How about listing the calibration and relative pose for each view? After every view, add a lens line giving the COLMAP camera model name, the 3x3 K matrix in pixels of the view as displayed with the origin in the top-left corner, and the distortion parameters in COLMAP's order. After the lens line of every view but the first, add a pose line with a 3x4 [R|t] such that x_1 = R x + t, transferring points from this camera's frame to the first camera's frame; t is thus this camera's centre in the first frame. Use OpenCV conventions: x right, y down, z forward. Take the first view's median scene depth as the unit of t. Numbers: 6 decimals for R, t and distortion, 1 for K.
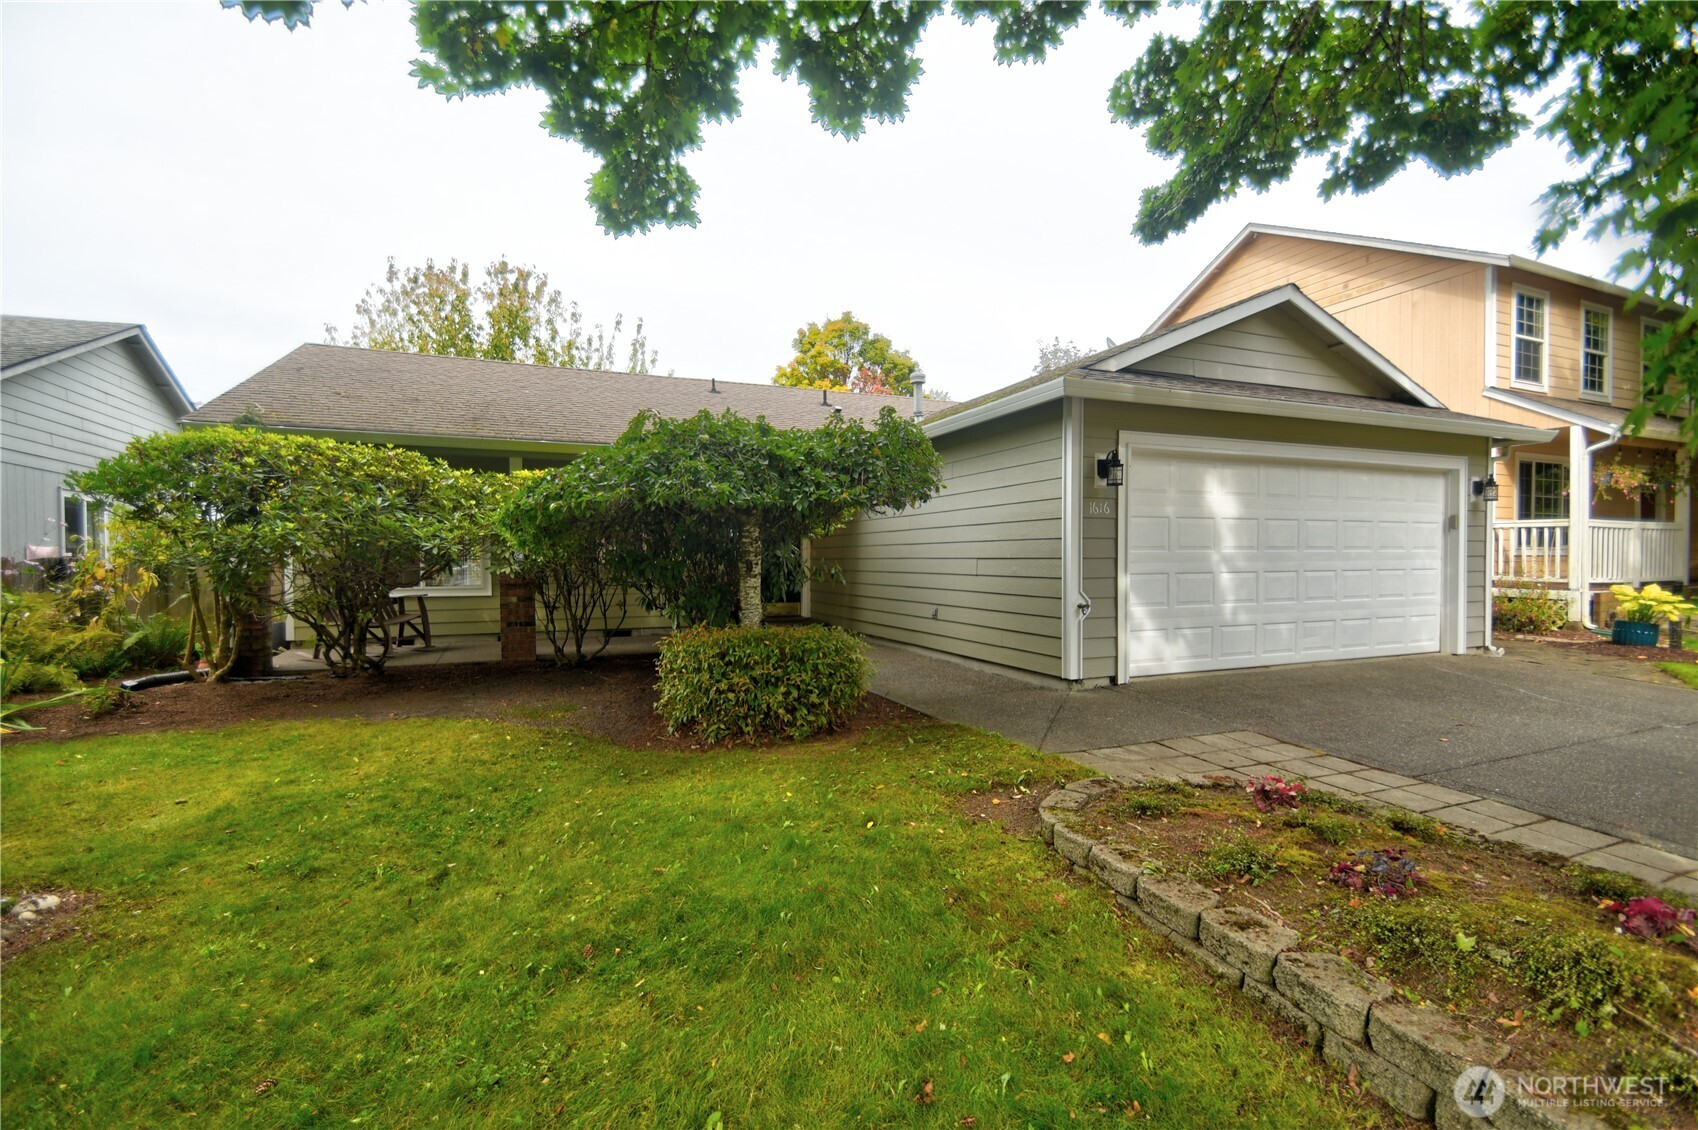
lens RADIAL K [[821.9, 0, 857.6], [0, 821.9, 581.3], [0, 0, 1]] dist [0.015410, -0.022232]
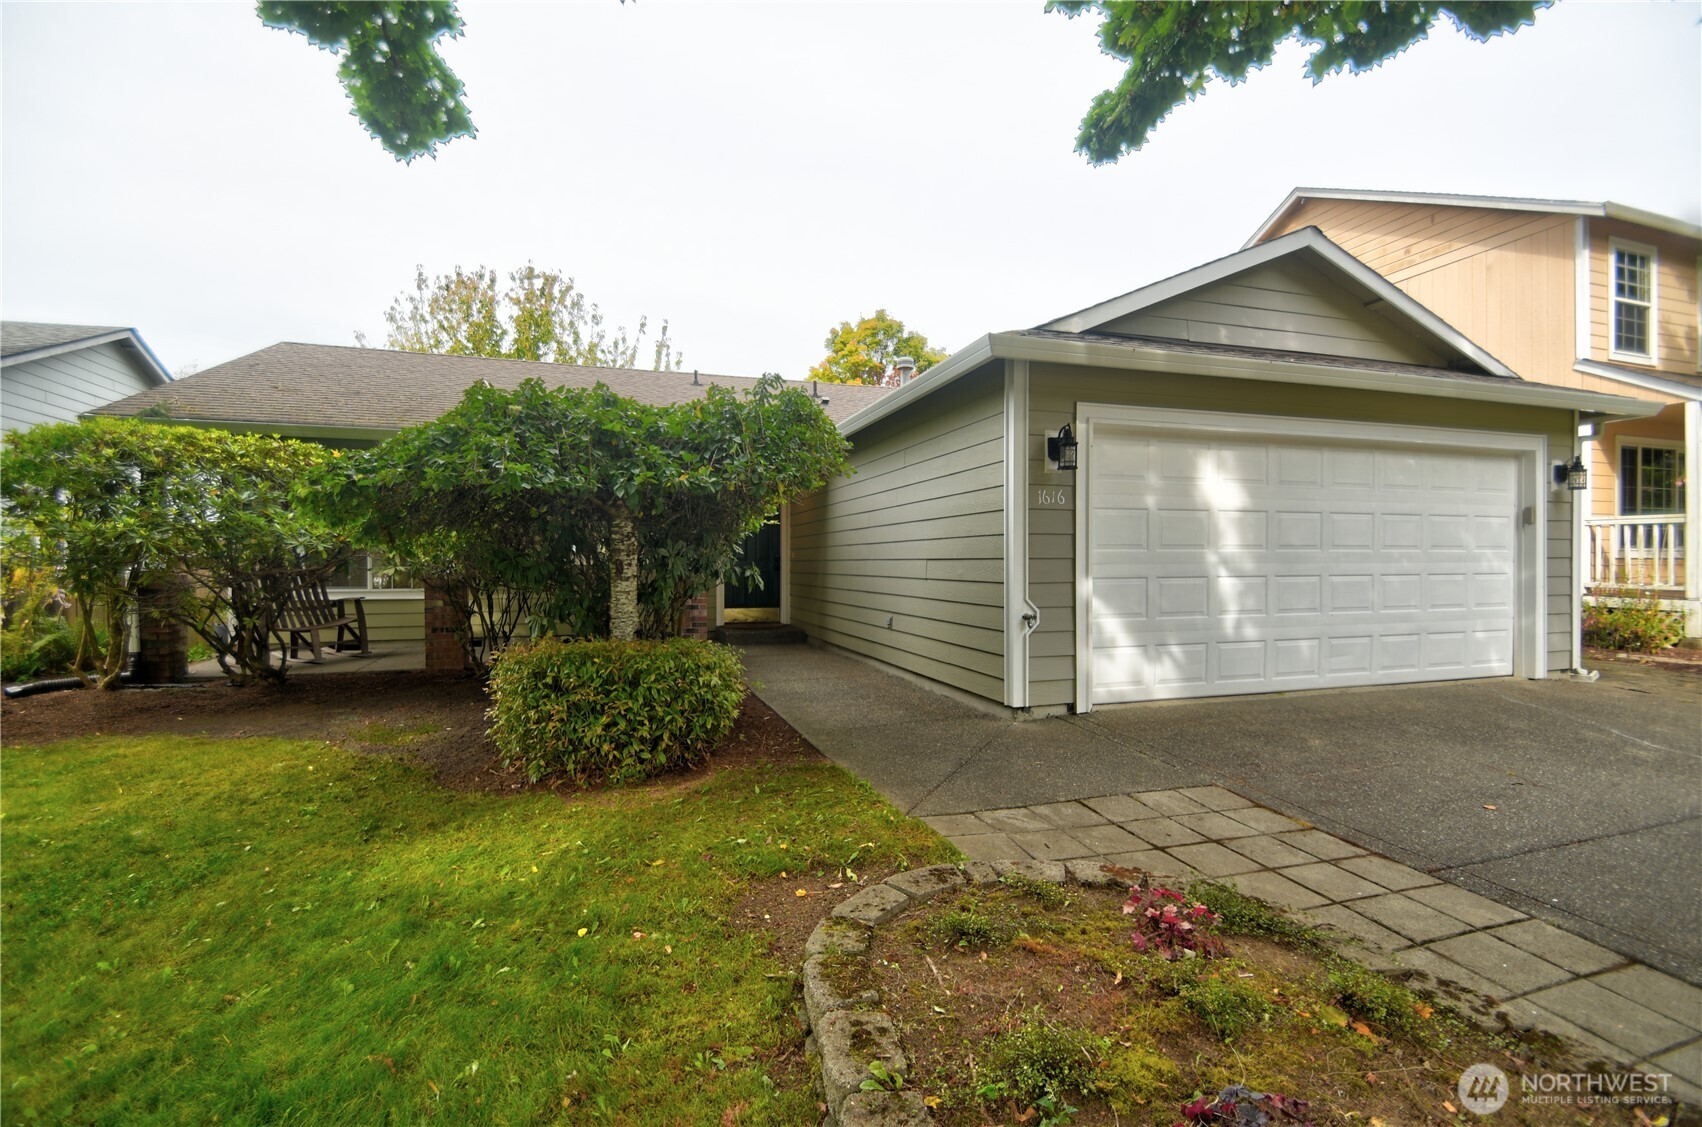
lens RADIAL K [[798.6, 0, 854.1], [0, 798.6, 573.8], [0, 0, 1]] dist [0.009622, -0.015968]
pose [[0.994926, 0.002970, -0.100565, 0.154338], [-0.004380, 0.999895, -0.013800, -0.000974], [0.100513, 0.014170, 0.994835, 0.166195]]
